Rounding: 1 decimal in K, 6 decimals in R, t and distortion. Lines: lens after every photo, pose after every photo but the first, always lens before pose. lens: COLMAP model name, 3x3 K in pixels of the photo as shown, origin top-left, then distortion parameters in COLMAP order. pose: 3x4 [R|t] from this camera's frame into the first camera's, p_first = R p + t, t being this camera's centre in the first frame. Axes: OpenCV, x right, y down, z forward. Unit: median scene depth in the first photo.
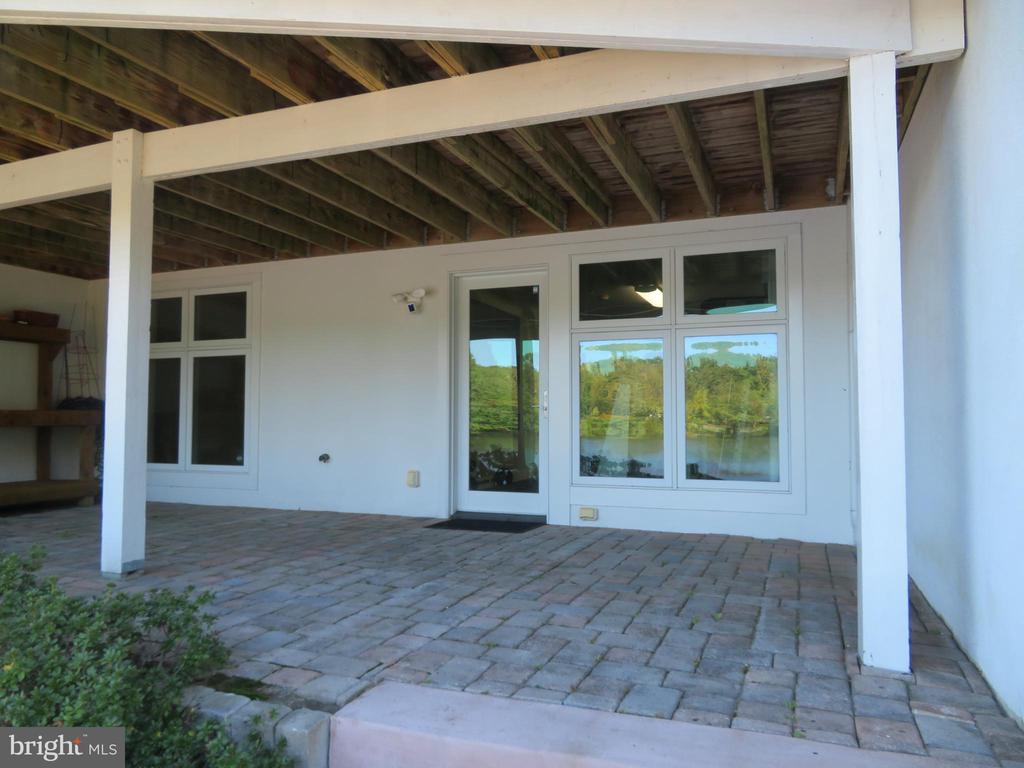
lens RADIAL K [[742.4, 0, 516.7], [0, 742.4, 389.0], [0, 0, 1]] dist [-0.008506, 0.009733]
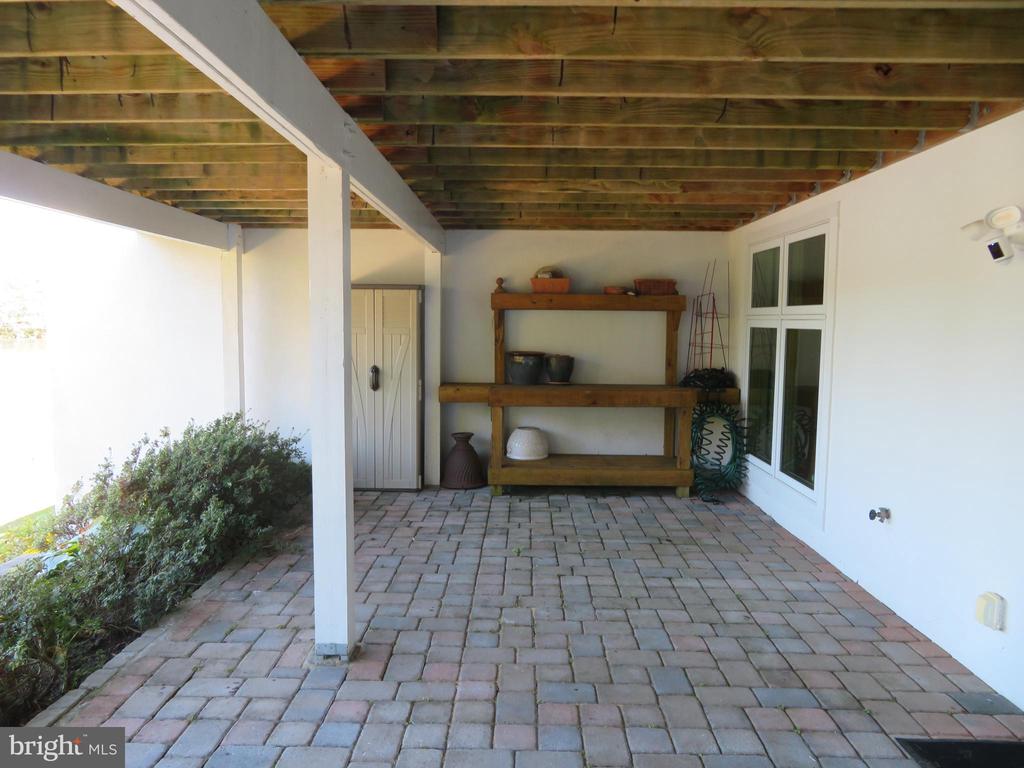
lens RADIAL K [[742.4, 0, 509.9], [0, 742.4, 373.1], [0, 0, 1]] dist [-0.008506, 0.009733]
pose [[0.342743, 0.075566, -0.936385, 0.170773], [0.027112, 0.995549, 0.090264, -0.075010], [0.939038, -0.056325, 0.339168, 0.503162]]
